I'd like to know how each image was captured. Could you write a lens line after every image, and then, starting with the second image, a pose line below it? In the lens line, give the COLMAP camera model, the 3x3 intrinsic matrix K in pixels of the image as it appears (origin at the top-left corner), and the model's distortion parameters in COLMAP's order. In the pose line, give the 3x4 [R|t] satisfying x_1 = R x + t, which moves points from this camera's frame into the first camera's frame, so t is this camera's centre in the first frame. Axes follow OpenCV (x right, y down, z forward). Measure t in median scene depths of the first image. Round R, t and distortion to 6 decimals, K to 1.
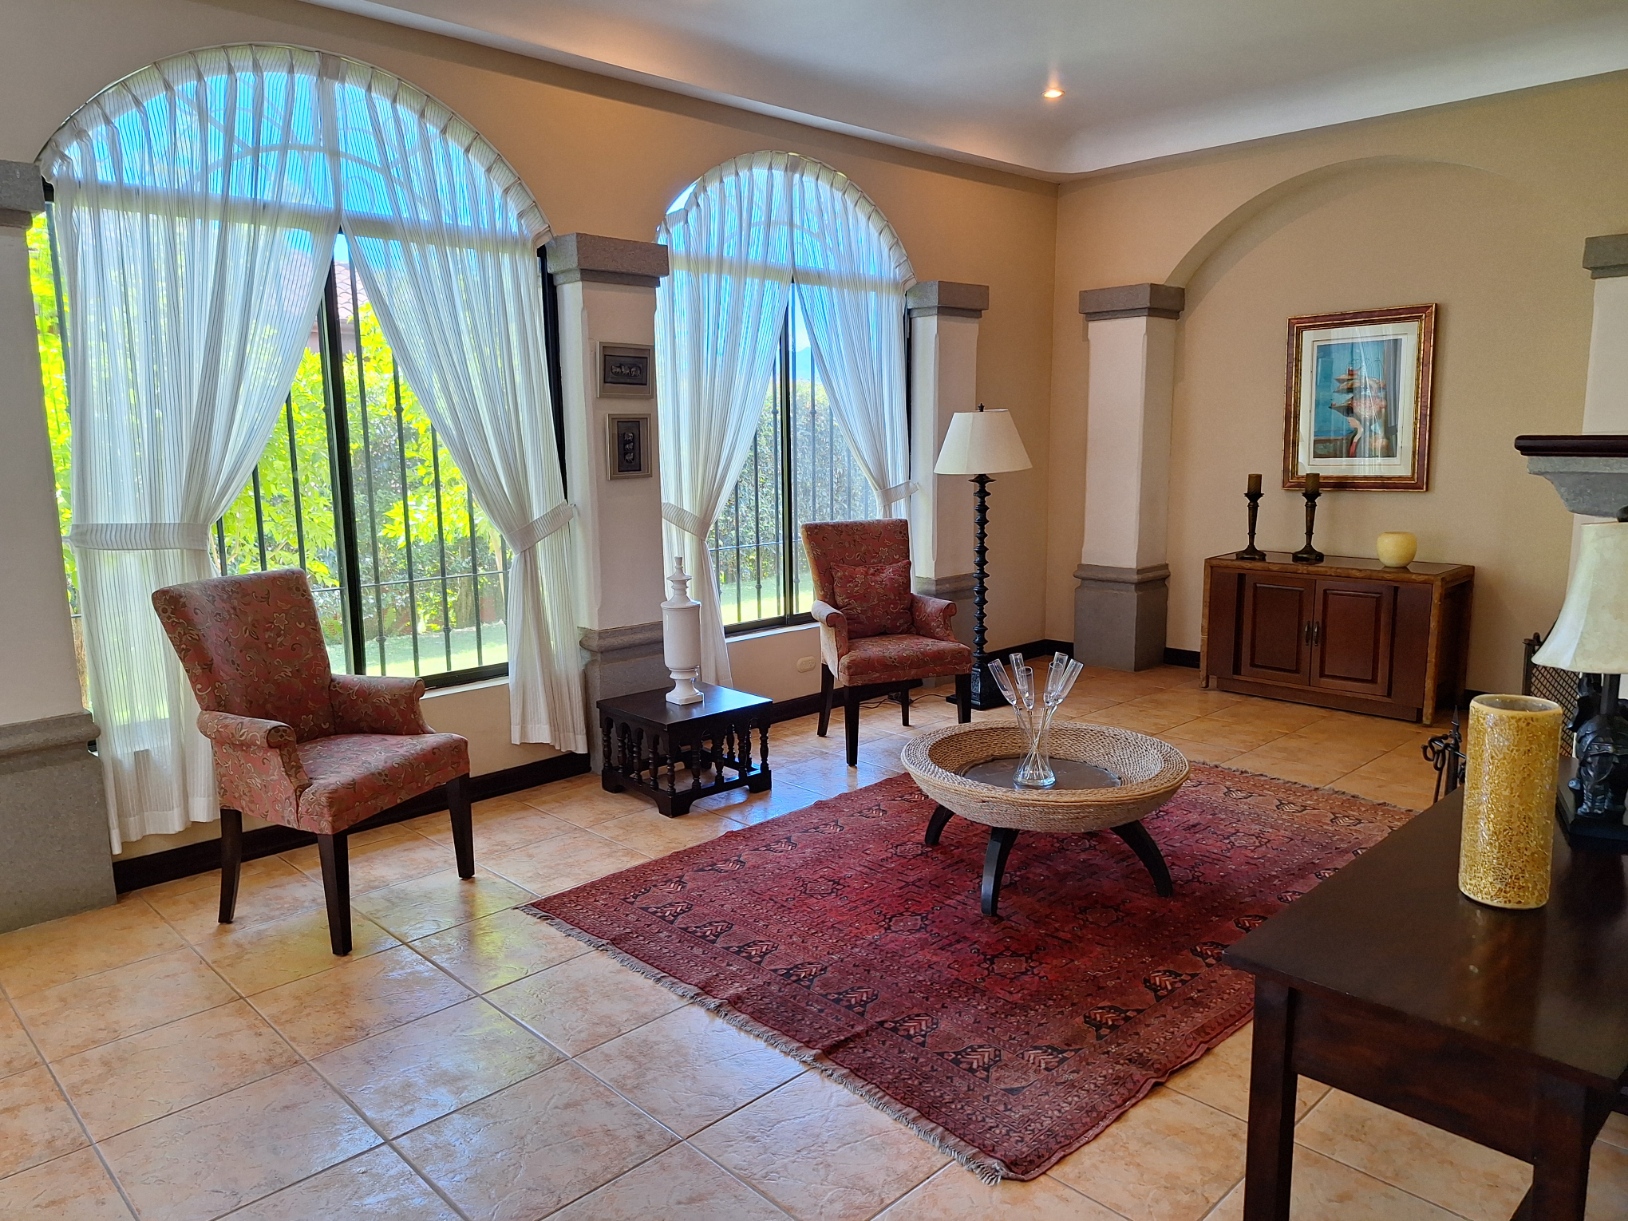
lens RADIAL K [[1139.9, 0, 829.7], [0, 1139.9, 610.0], [0, 0, 1]] dist [0.083096, -0.071034]
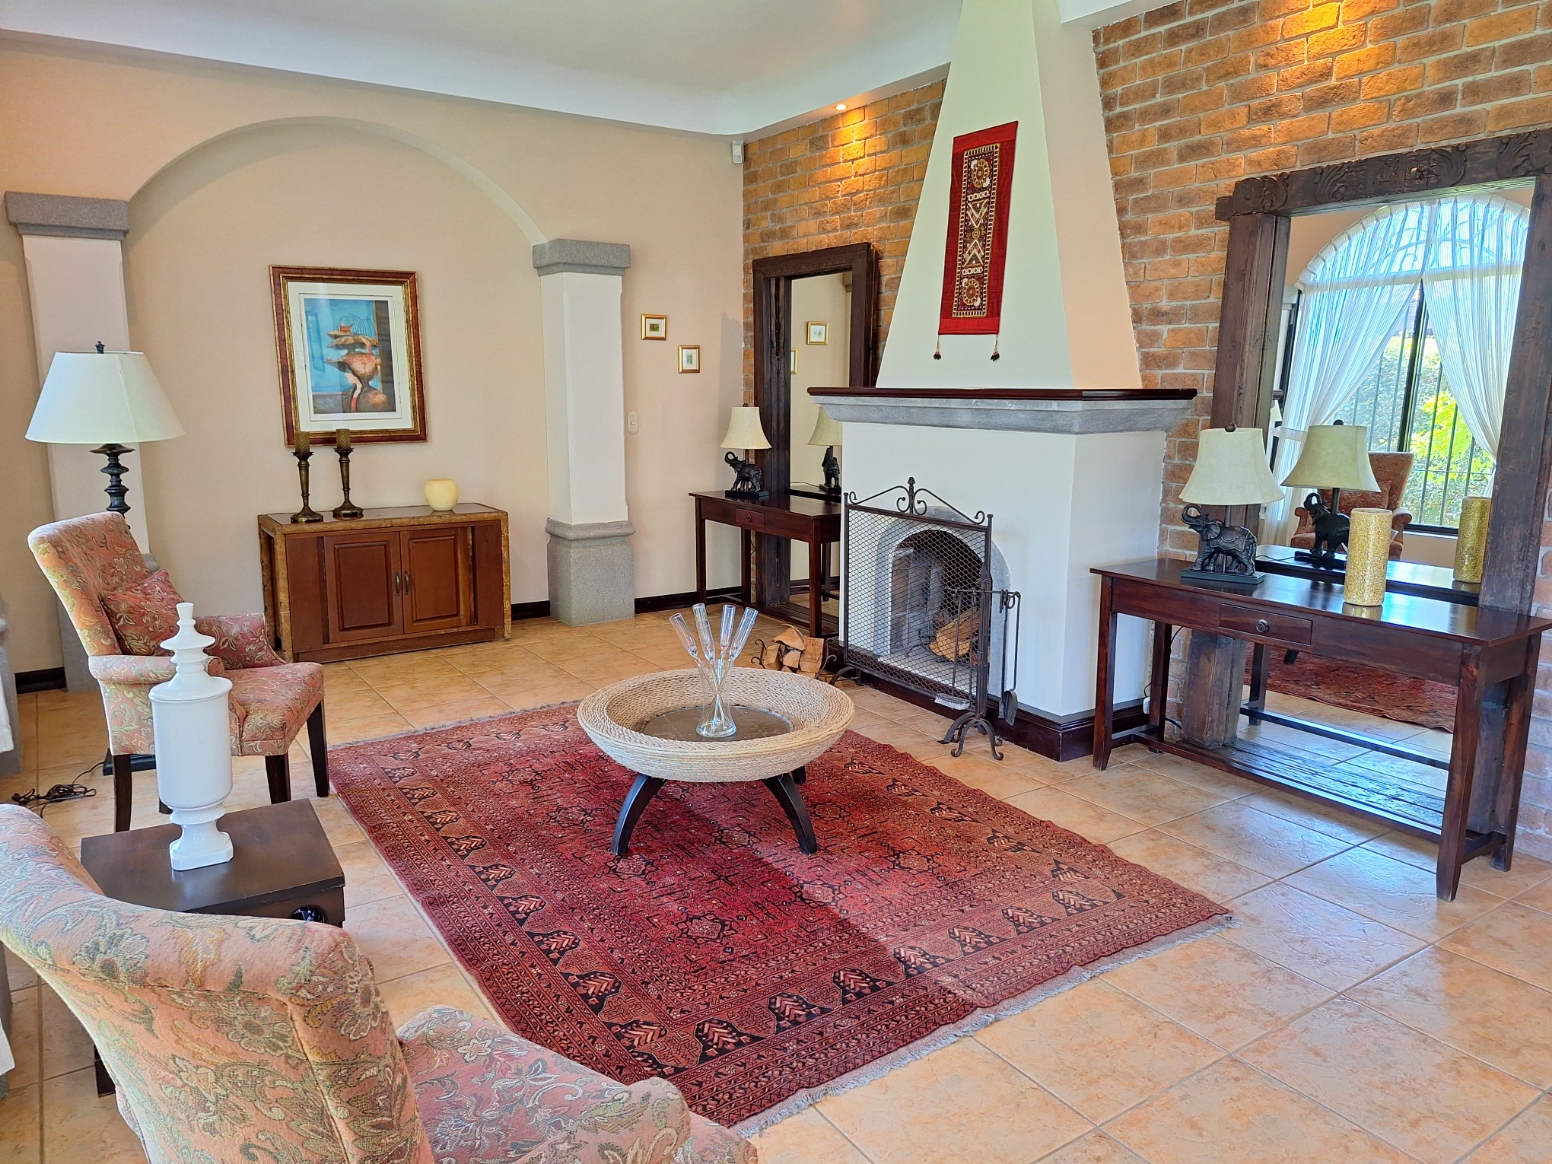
lens RADIAL K [[1086.7, 0, 770.3], [0, 1086.7, 560.4], [0, 0, 1]] dist [0.083096, -0.071034]
pose [[0.184942, -0.150542, 0.971151, -0.464016], [0.149543, 0.981001, 0.123590, -0.071110], [-0.971305, 0.122371, 0.203940, 0.476869]]
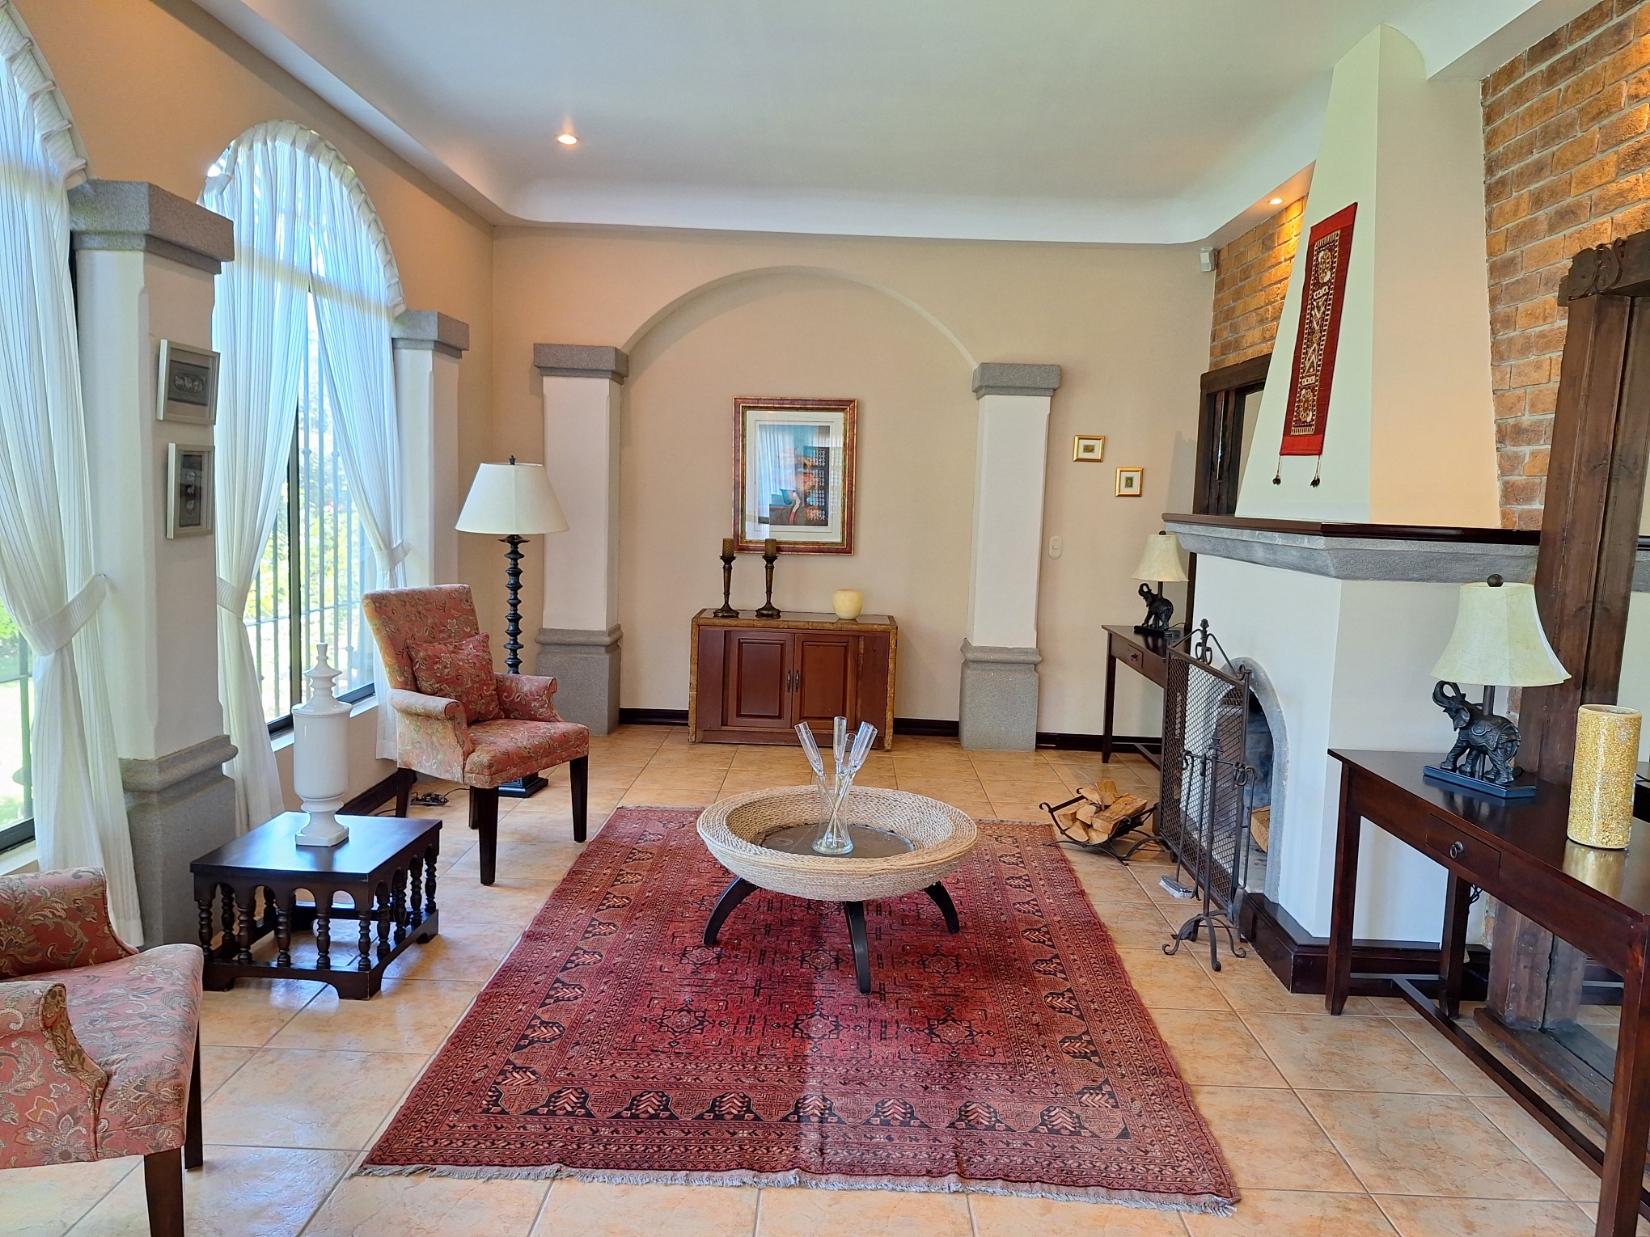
lens RADIAL K [[1155.3, 0, 837.7], [0, 1155.3, 604.3], [0, 0, 1]] dist [0.083096, -0.071034]
pose [[0.705768, -0.031236, 0.707754, -0.336214], [0.068061, 0.997396, -0.023850, -0.024623], [-0.705166, 0.065003, 0.706056, 0.177740]]
